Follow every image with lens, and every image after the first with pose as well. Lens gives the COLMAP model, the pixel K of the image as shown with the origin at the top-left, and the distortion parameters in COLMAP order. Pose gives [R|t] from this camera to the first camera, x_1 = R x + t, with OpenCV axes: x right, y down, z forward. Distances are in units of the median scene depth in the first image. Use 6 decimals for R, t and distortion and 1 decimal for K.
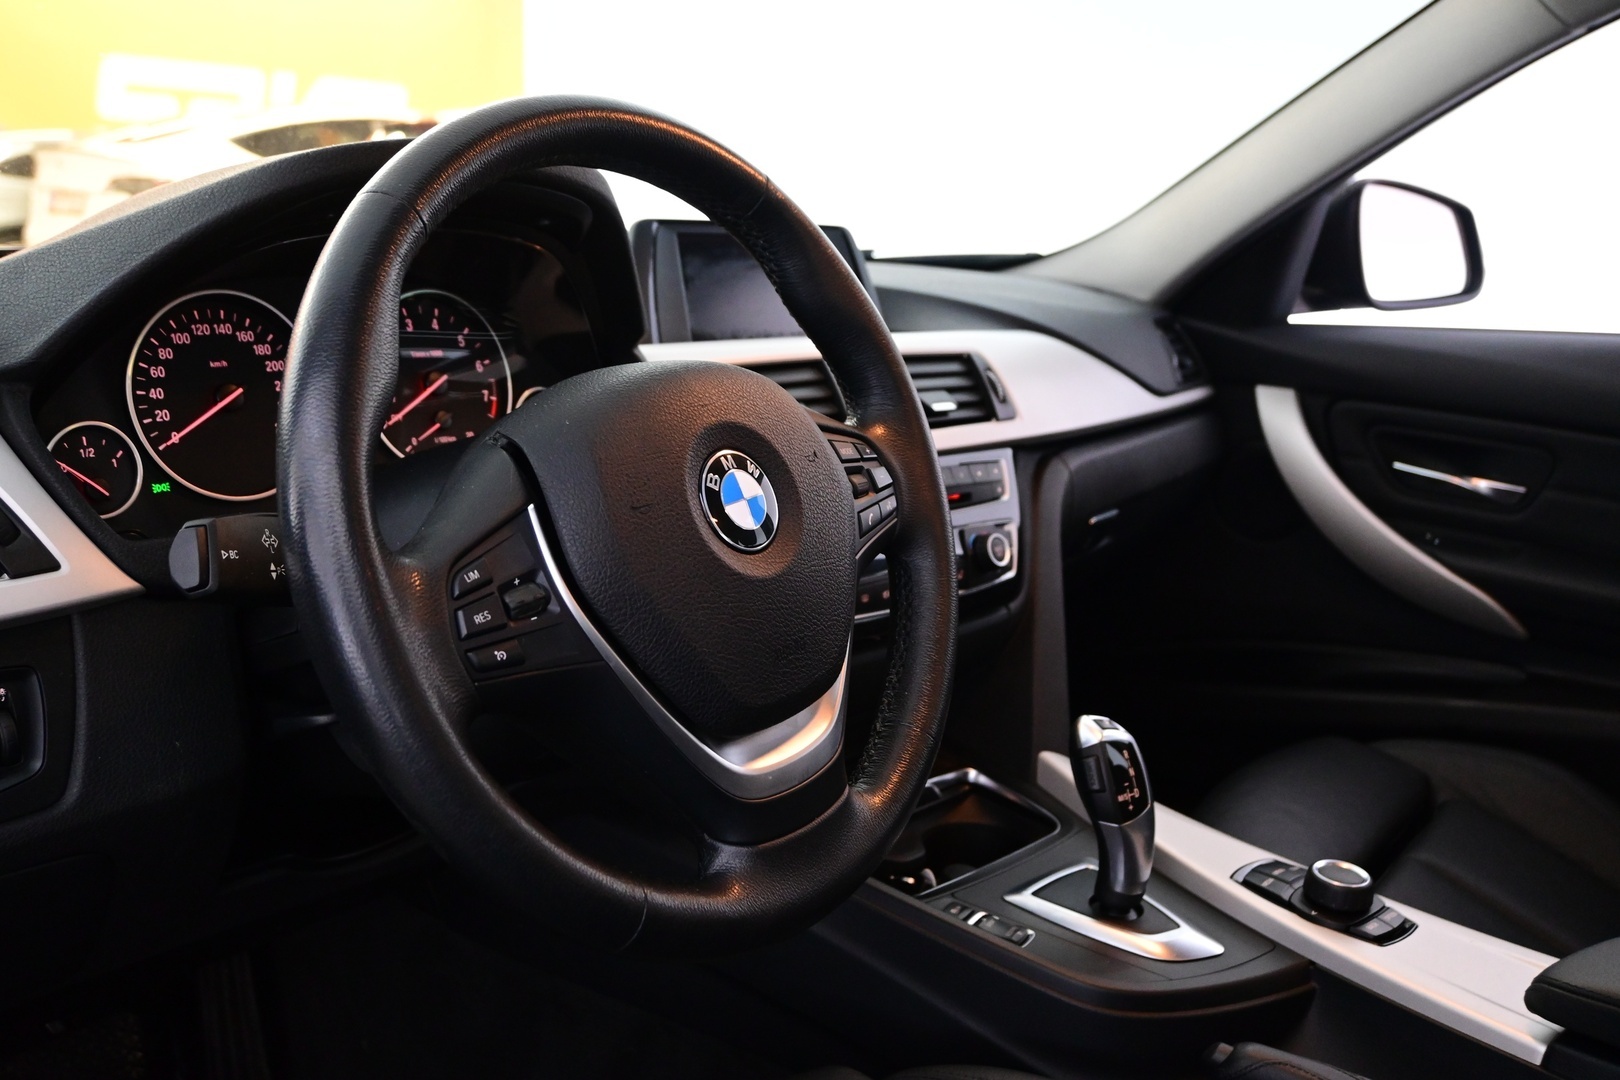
lens RADIAL K [[1477.5, 0, 810.0], [0, 1477.5, 540.0], [0, 0, 1]] dist [0.003742, -0.007041]
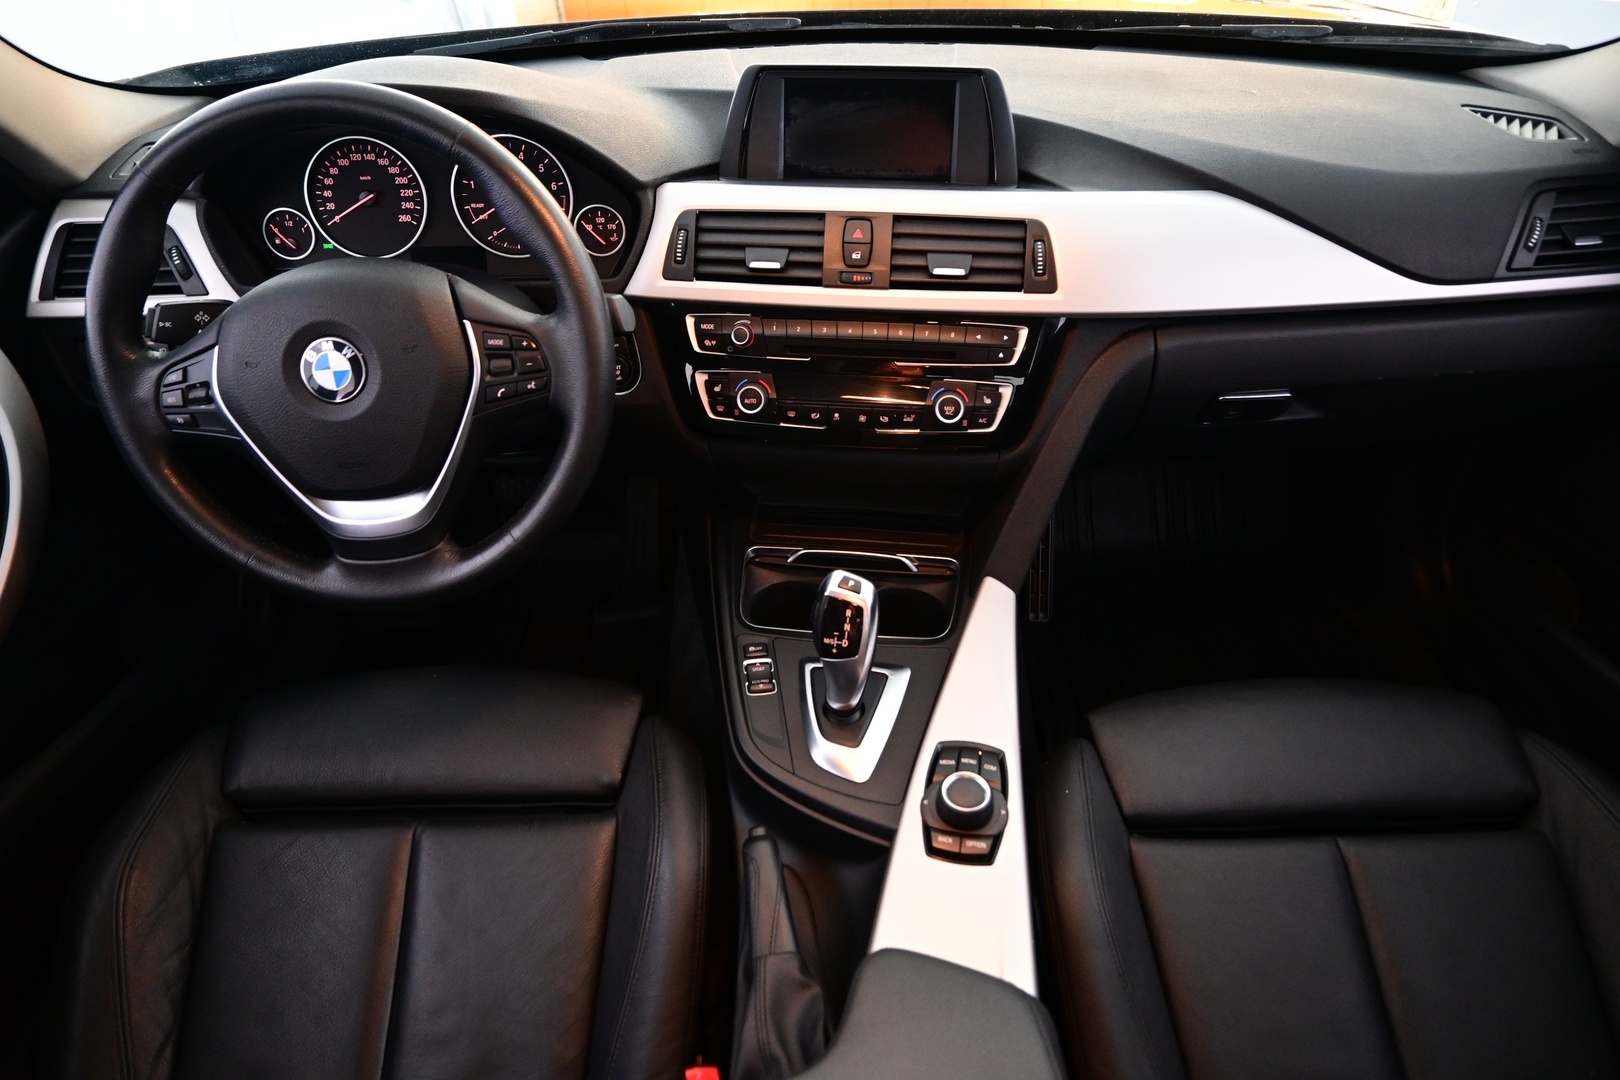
lens RADIAL K [[1164.6, 0, 810.0], [0, 1164.6, 540.0], [0, 0, 1]] dist [-0.002219, 0.000482]
pose [[0.597875, 0.434808, -0.673415, 0.831521], [-0.126244, 0.880691, 0.456558, -0.351864], [0.791586, -0.187950, 0.581435, 0.426304]]
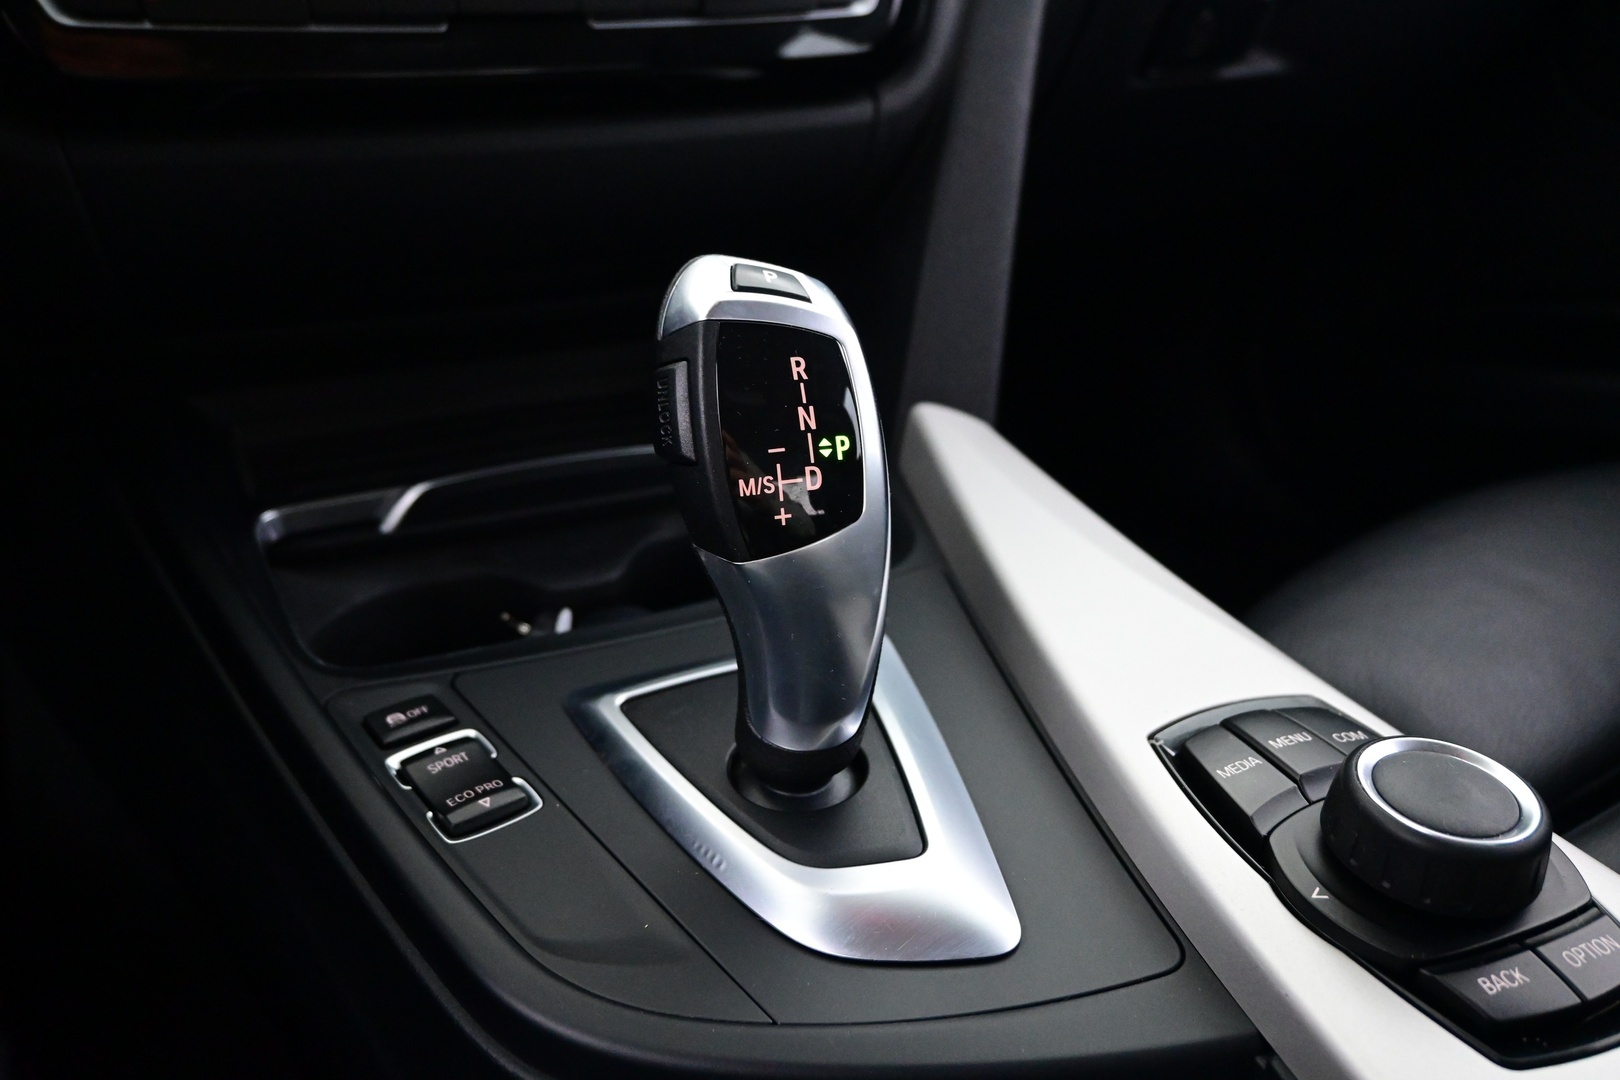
lens RADIAL K [[1317.7, 0, 810.0], [0, 1317.7, 540.0], [0, 0, 1]] dist [-0.001776, 0.002053]
pose [[0.931695, 0.098376, -0.349666, 0.332794], [-0.027591, 0.979013, 0.201921, 0.123513], [0.362192, -0.178481, 0.914856, 0.717365]]
